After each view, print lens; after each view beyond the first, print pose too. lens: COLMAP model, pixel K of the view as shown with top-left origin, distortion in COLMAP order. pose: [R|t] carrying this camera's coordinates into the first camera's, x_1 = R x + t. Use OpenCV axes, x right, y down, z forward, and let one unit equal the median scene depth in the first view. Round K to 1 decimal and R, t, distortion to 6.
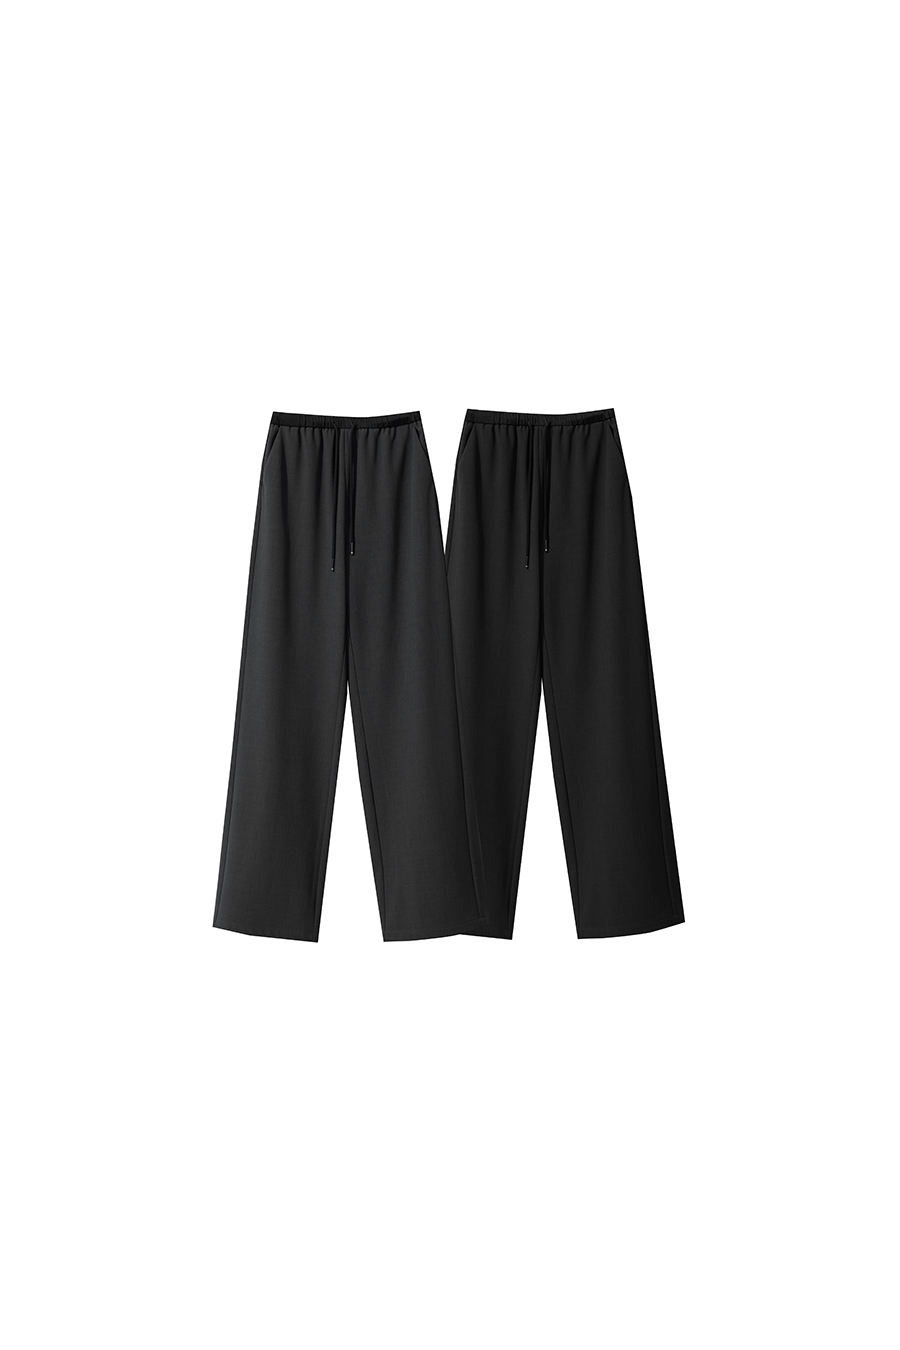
lens RADIAL K [[1861.6, 0, 441.3], [0, 1861.6, 673.2], [0, 0, 1]] dist [-0.025431, 0.000000]
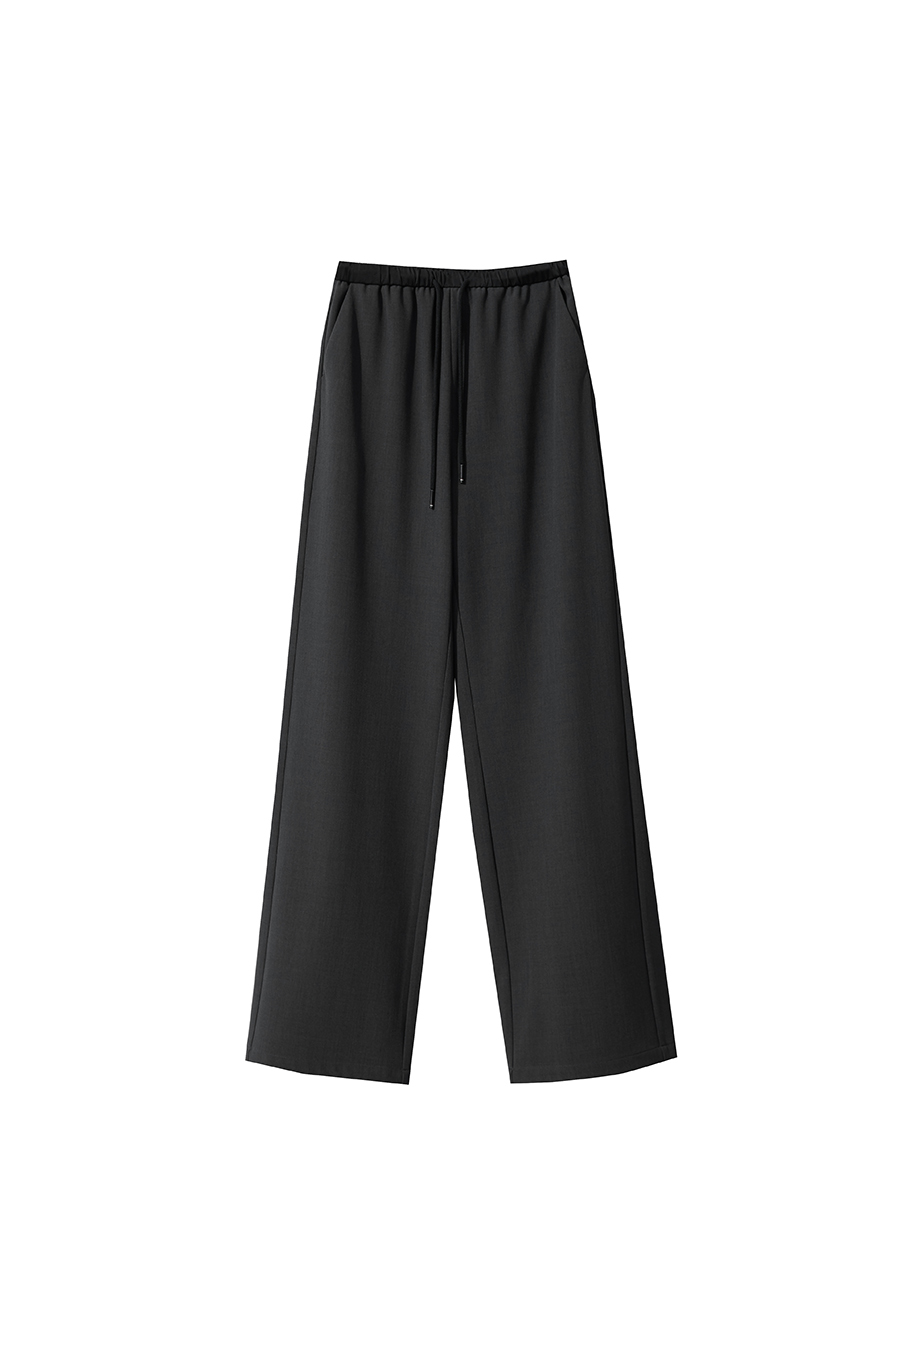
lens RADIAL K [[1927.1, 0, 449.1], [0, 1927.1, 675.6], [0, 0, 1]] dist [0.006982, 0.000000]
pose [[0.998570, 0.000095, -0.053461, -0.016659], [0.000002, 0.999998, 0.001811, 0.001773], [0.053461, -0.001808, 0.998568, 0.333743]]
